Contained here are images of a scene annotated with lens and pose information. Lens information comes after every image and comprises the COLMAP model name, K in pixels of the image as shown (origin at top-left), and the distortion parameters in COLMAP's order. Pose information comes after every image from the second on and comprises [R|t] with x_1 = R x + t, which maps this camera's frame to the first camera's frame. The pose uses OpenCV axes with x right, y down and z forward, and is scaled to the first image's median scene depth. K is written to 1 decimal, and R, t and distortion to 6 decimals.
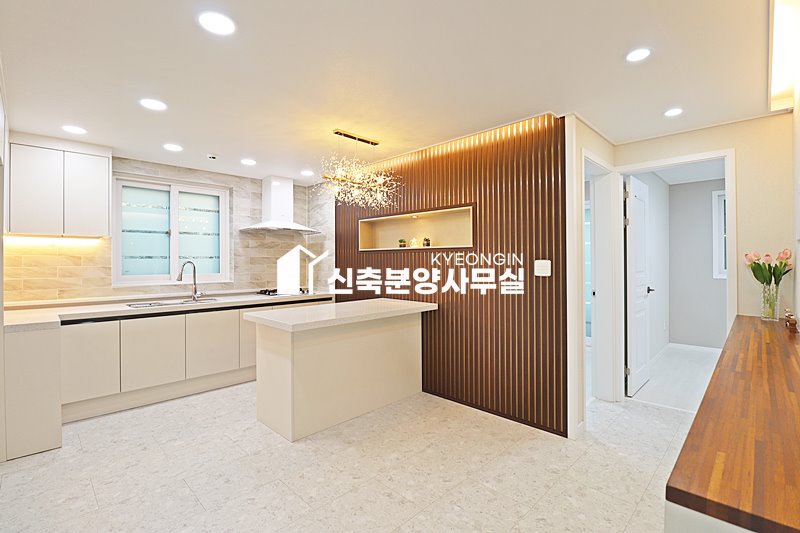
lens RADIAL K [[370.7, 0, 398.3], [0, 370.7, 265.4], [0, 0, 1]] dist [-0.008716, -0.002386]
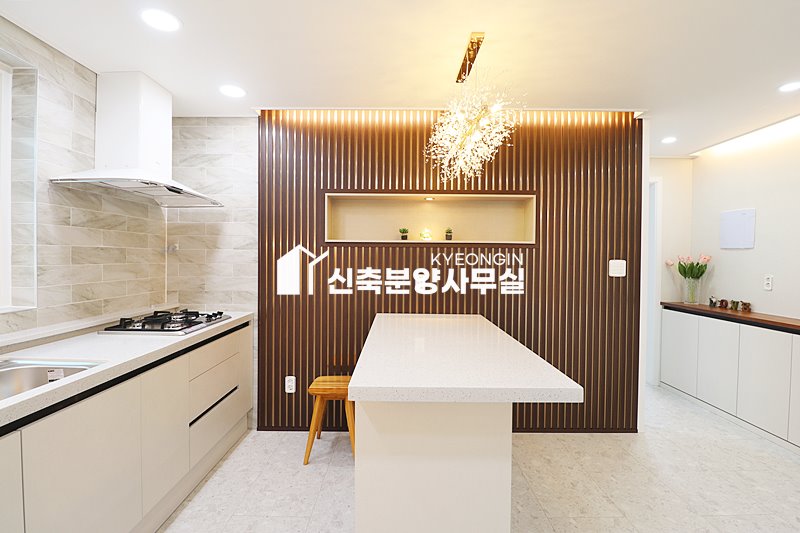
lens RADIAL K [[370.7, 0, 399.0], [0, 370.7, 265.3], [0, 0, 1]] dist [-0.008716, -0.002386]
pose [[0.709008, -0.006009, 0.705175, -0.532648], [-0.000699, 0.999957, 0.009223, -0.006468], [-0.705200, -0.007032, 0.708973, 0.536268]]
